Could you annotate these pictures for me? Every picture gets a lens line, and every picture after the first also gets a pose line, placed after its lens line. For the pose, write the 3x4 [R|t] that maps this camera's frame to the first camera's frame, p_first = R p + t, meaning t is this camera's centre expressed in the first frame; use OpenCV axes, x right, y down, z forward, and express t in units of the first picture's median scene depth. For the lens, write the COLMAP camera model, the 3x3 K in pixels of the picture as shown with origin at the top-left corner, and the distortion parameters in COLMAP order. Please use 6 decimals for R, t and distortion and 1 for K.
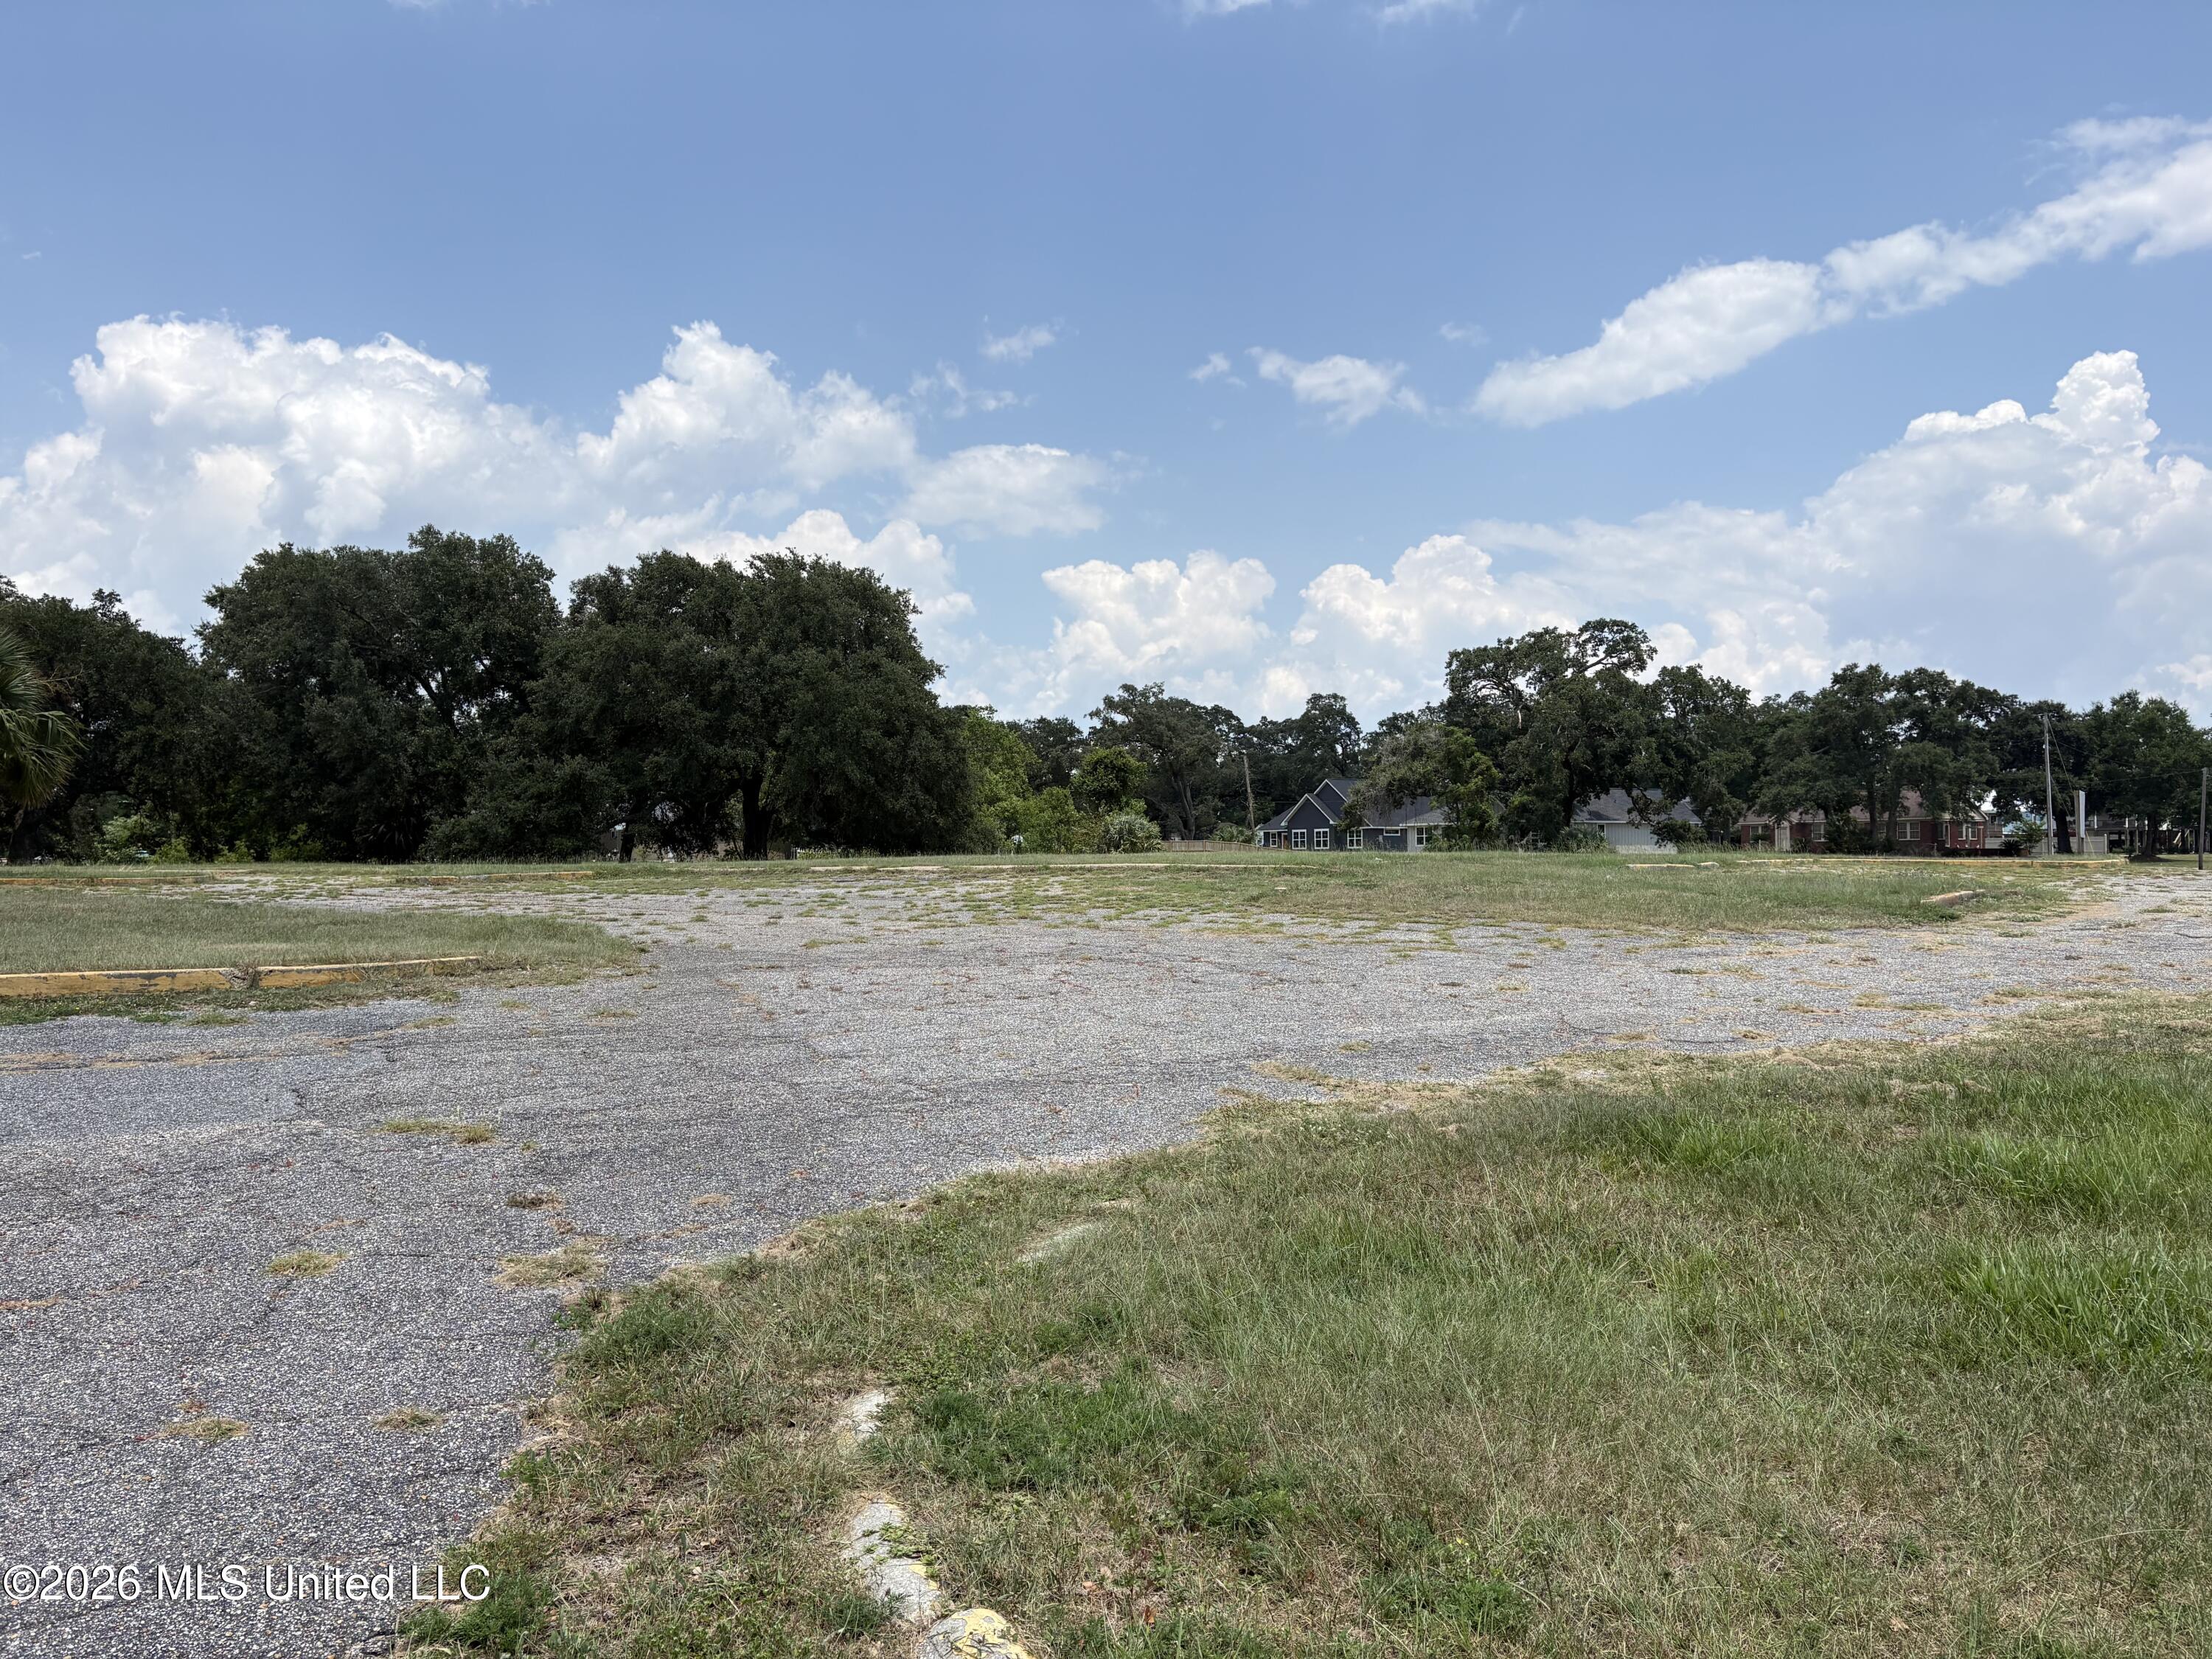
lens RADIAL K [[1666.5, 0, 1111.3], [0, 1666.5, 848.7], [0, 0, 1]] dist [0.041397, -0.038831]
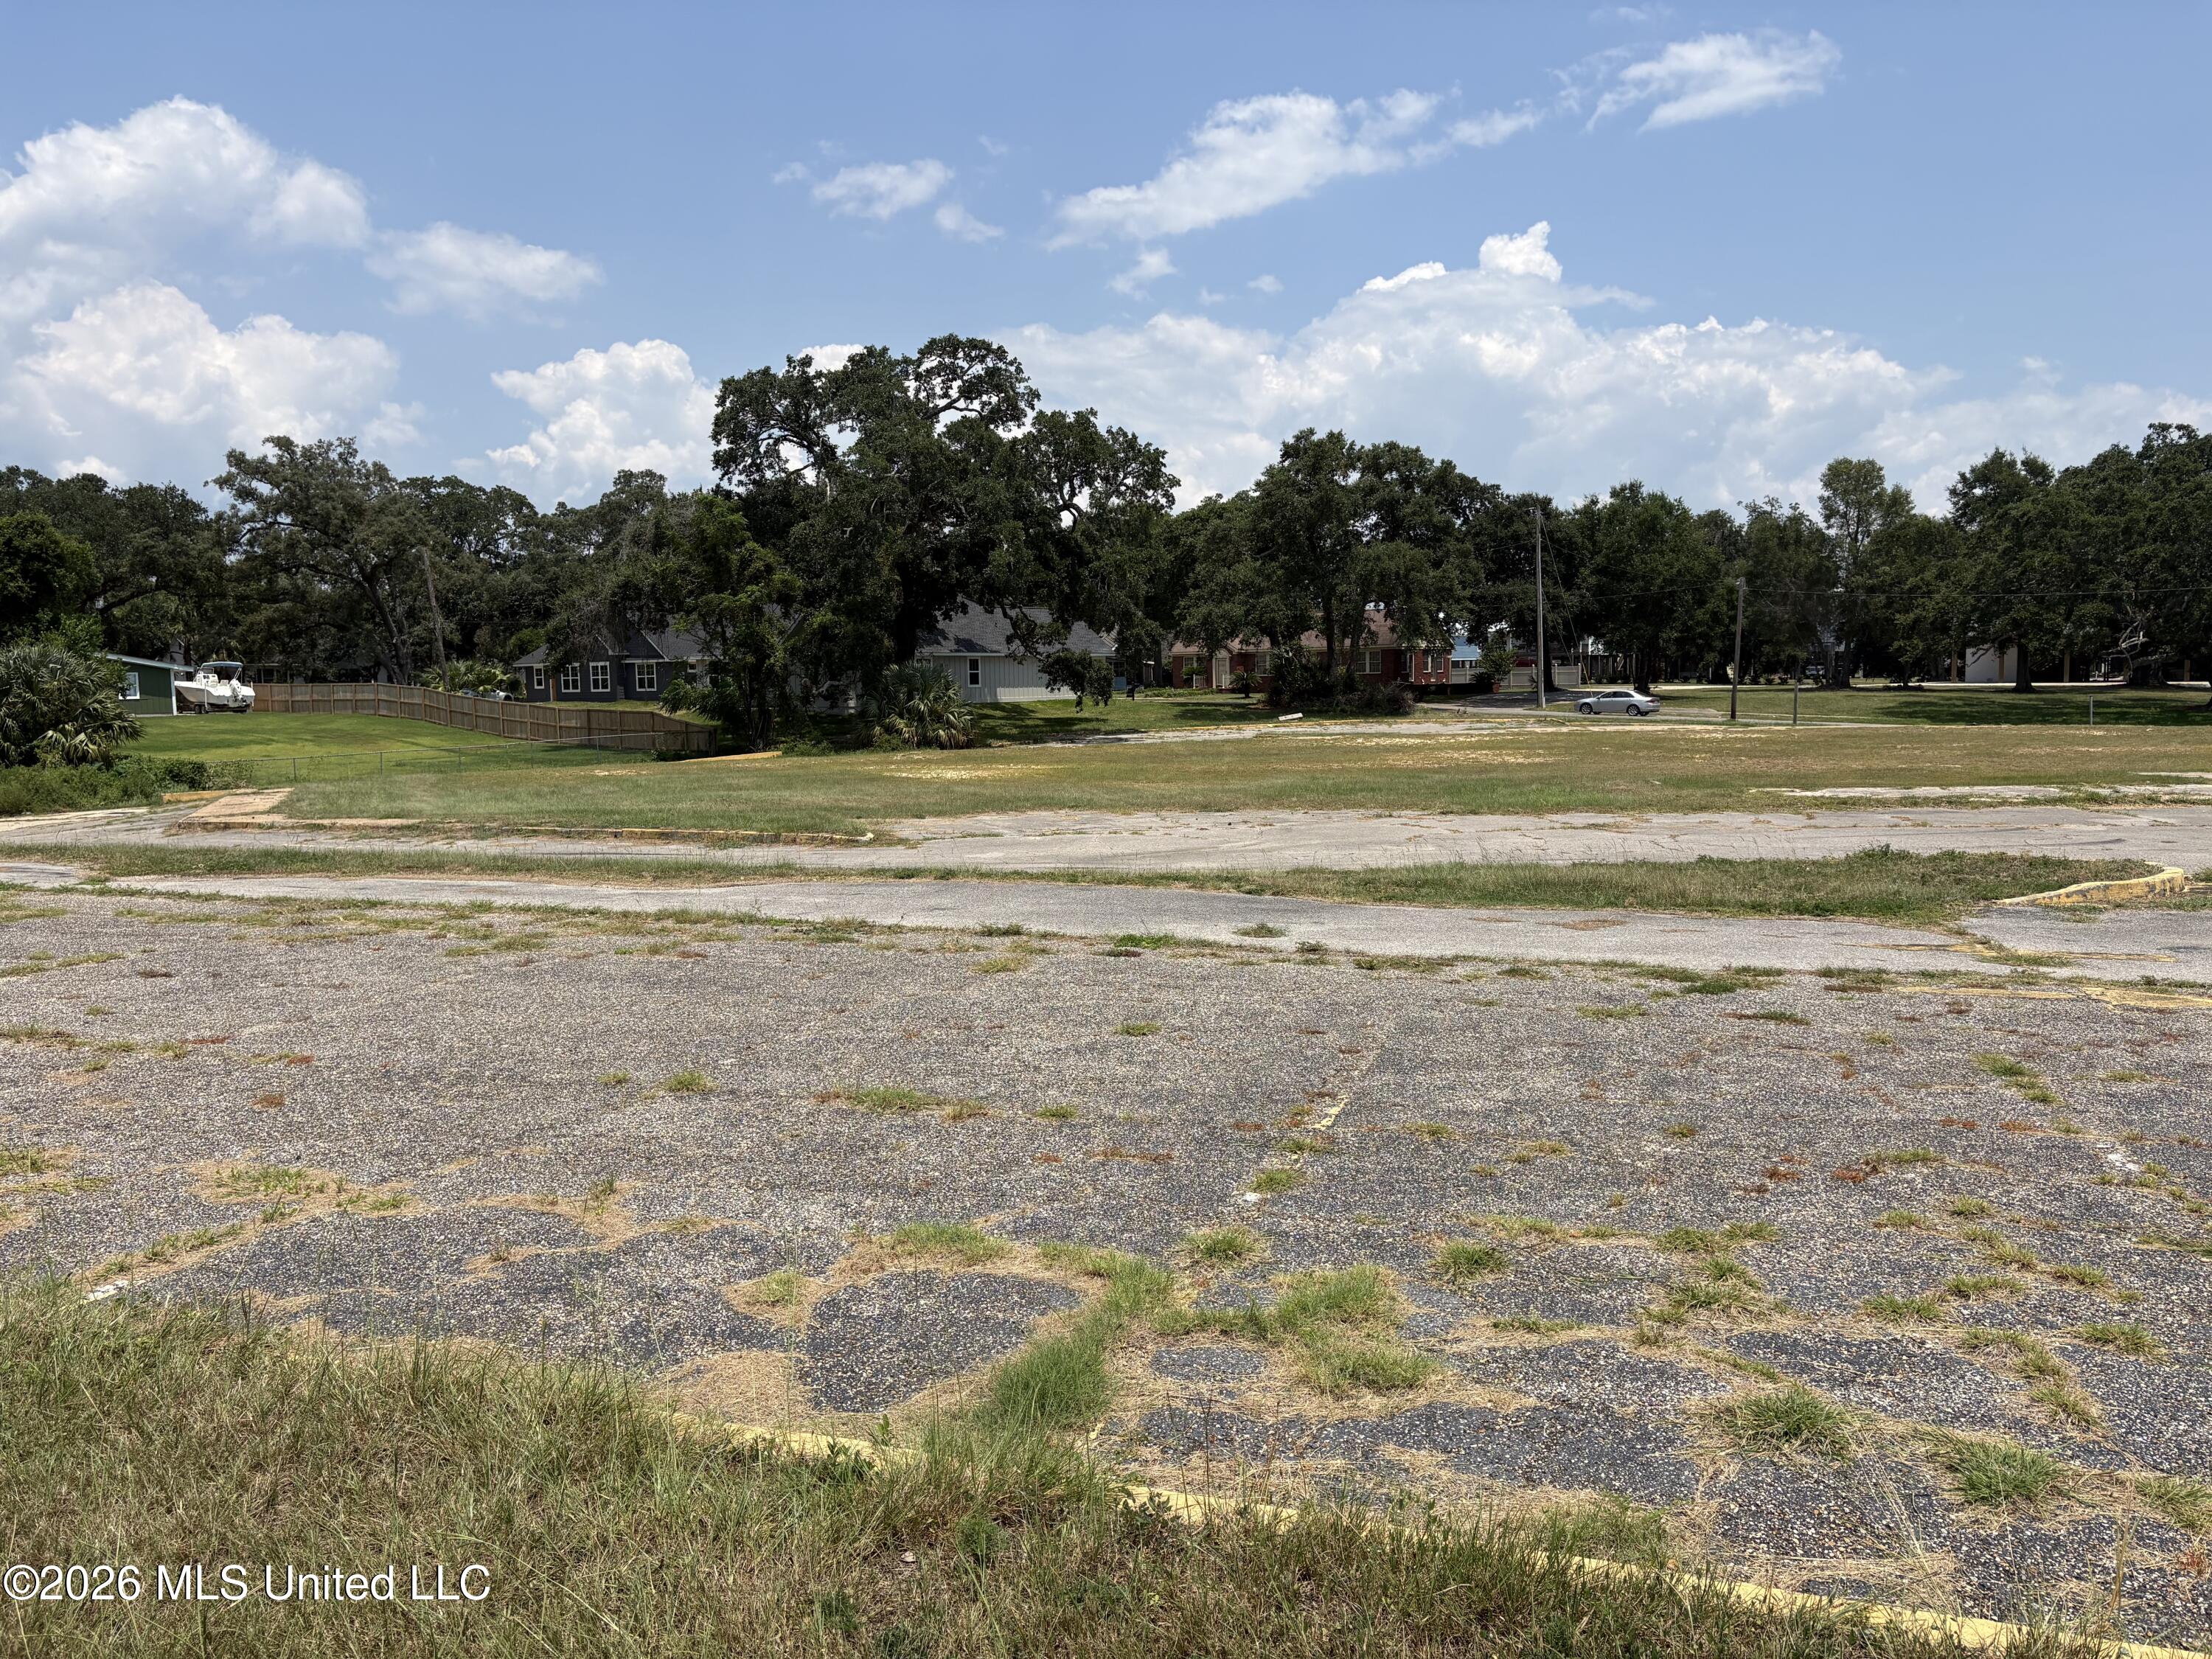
lens RADIAL K [[1666.5, 0, 1089.1], [0, 1666.5, 863.2], [0, 0, 1]] dist [0.041397, -0.038831]
pose [[0.956746, -0.039296, 0.288257, 0.141331], [0.005934, 0.993265, 0.115709, -0.009739], [-0.290863, -0.108994, 0.950536, 0.332579]]
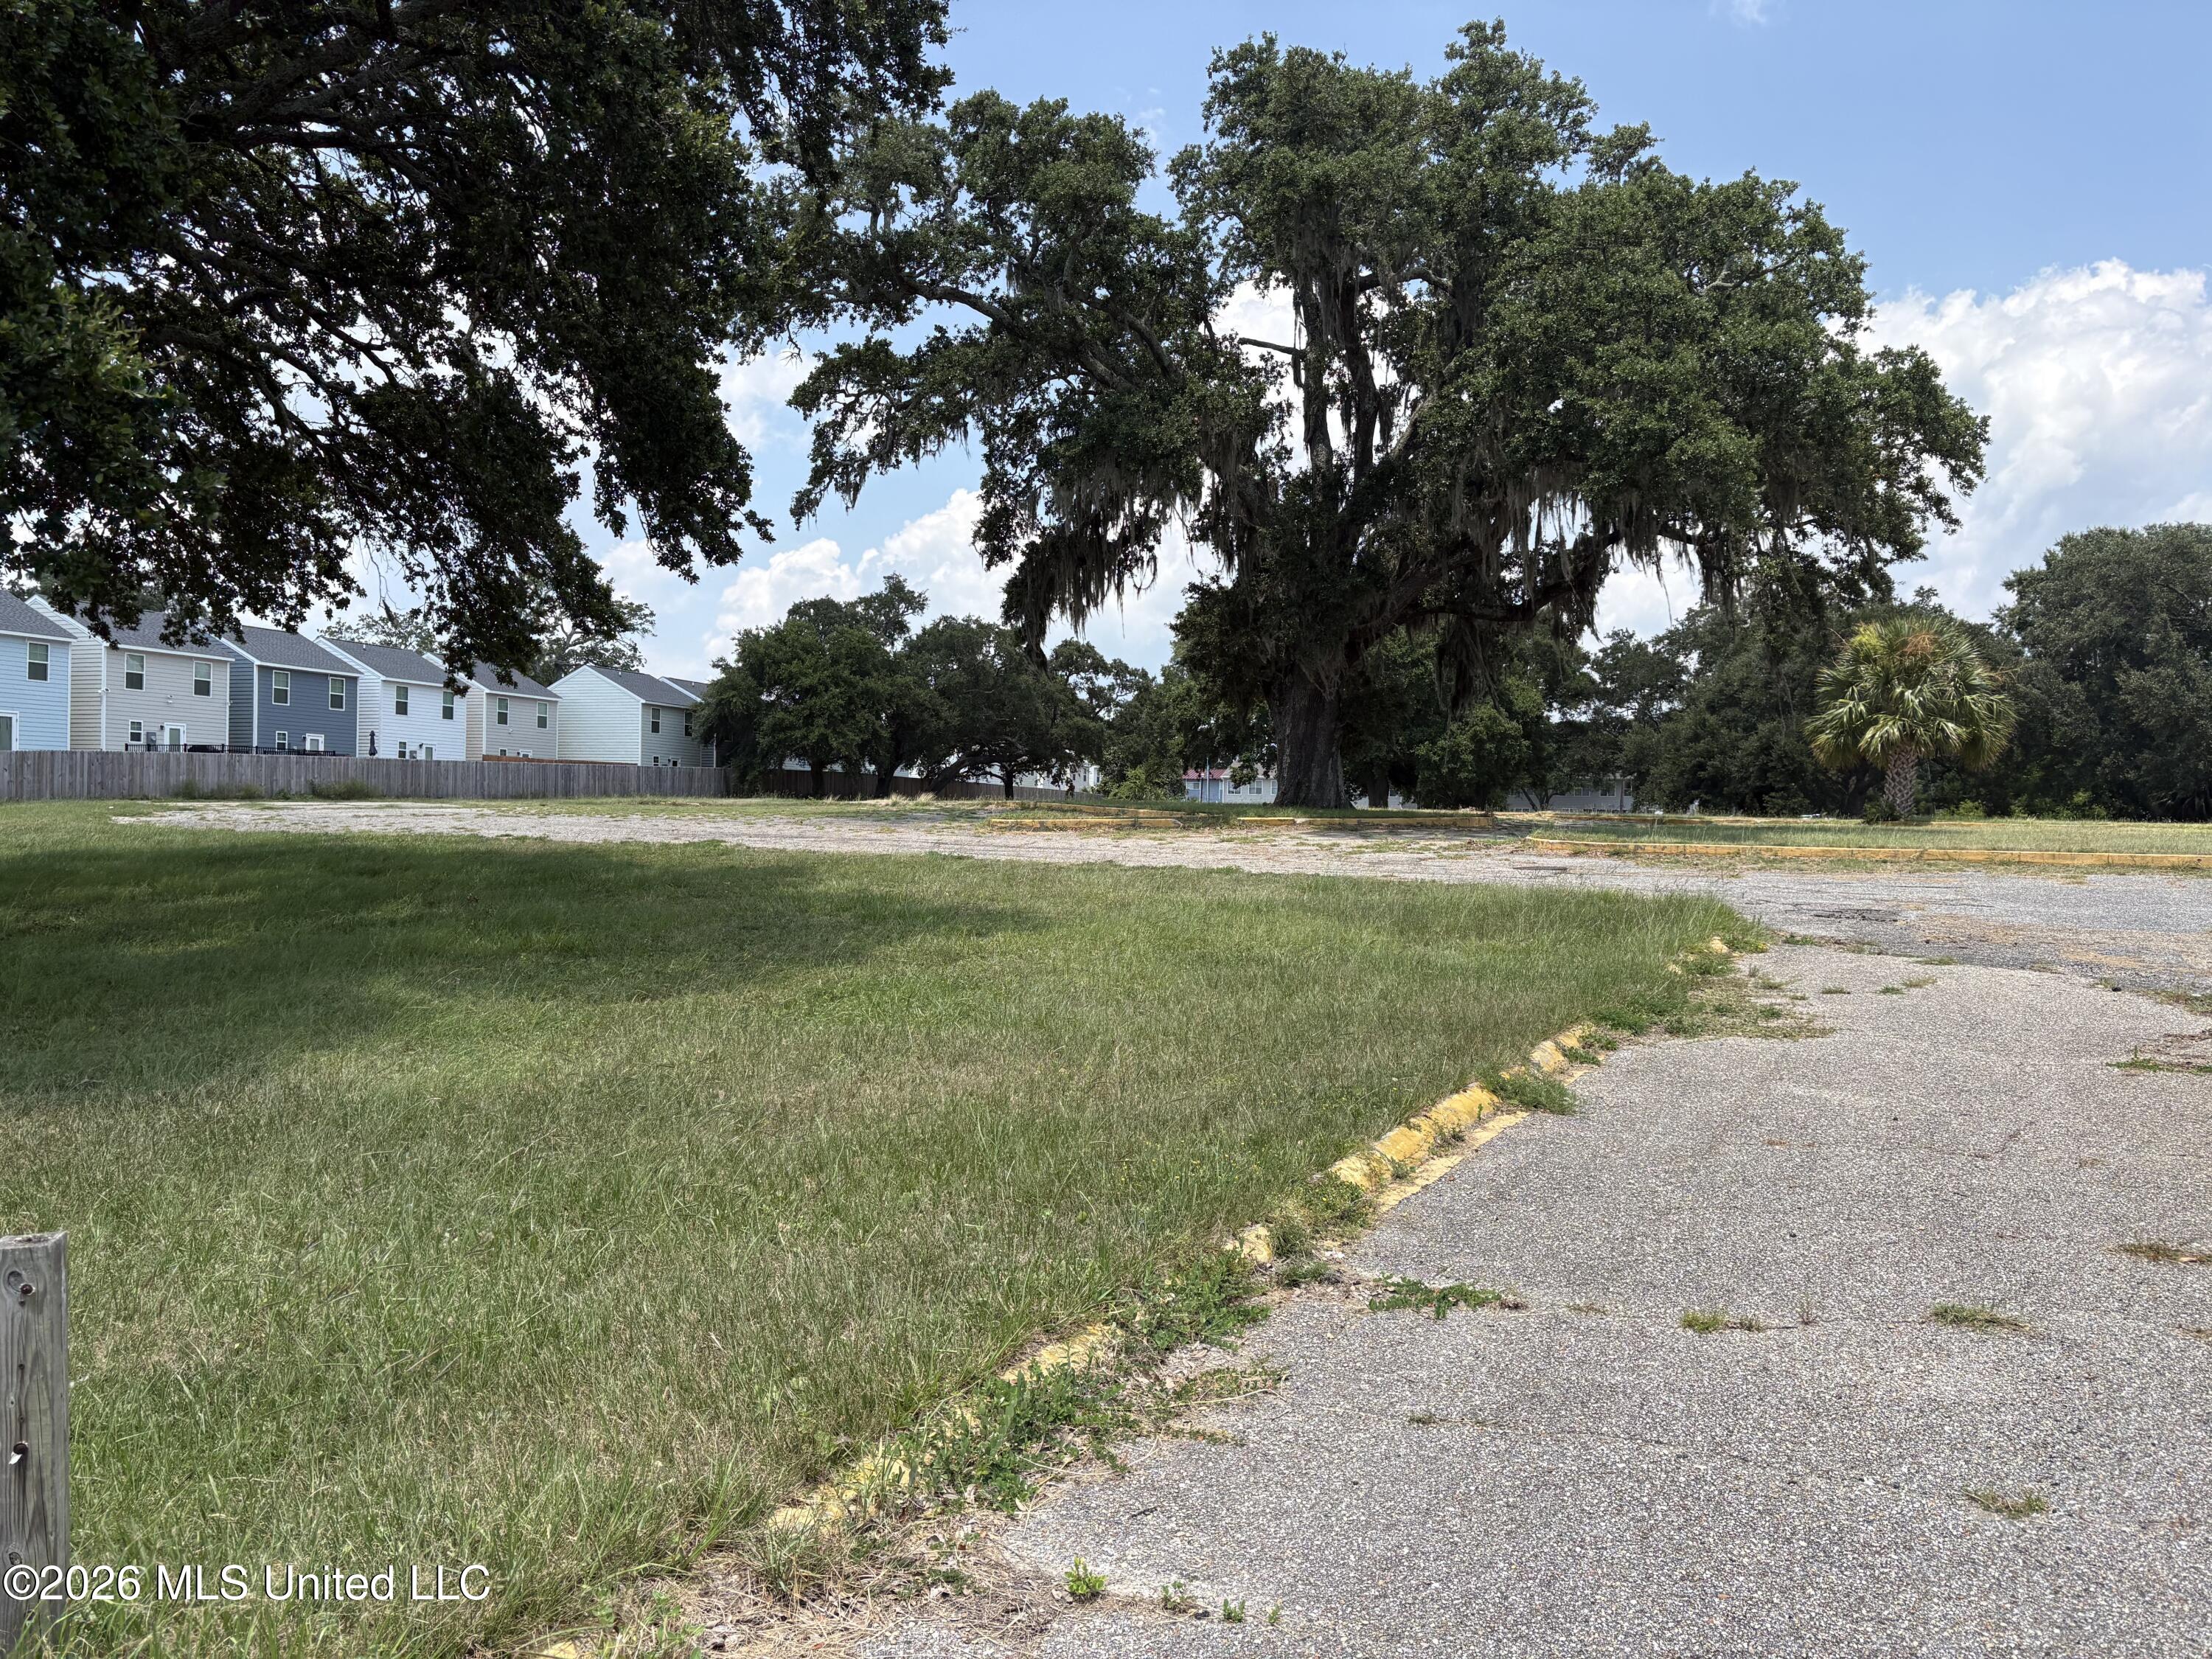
lens RADIAL K [[1666.5, 0, 1118.3], [0, 1666.5, 825.0], [0, 0, 1]] dist [0.041397, -0.038831]
pose [[0.593097, 0.019610, -0.804892, 0.002840], [-0.016164, 0.999792, 0.012447, 0.002991], [0.804969, 0.005628, 0.593291, -0.082376]]
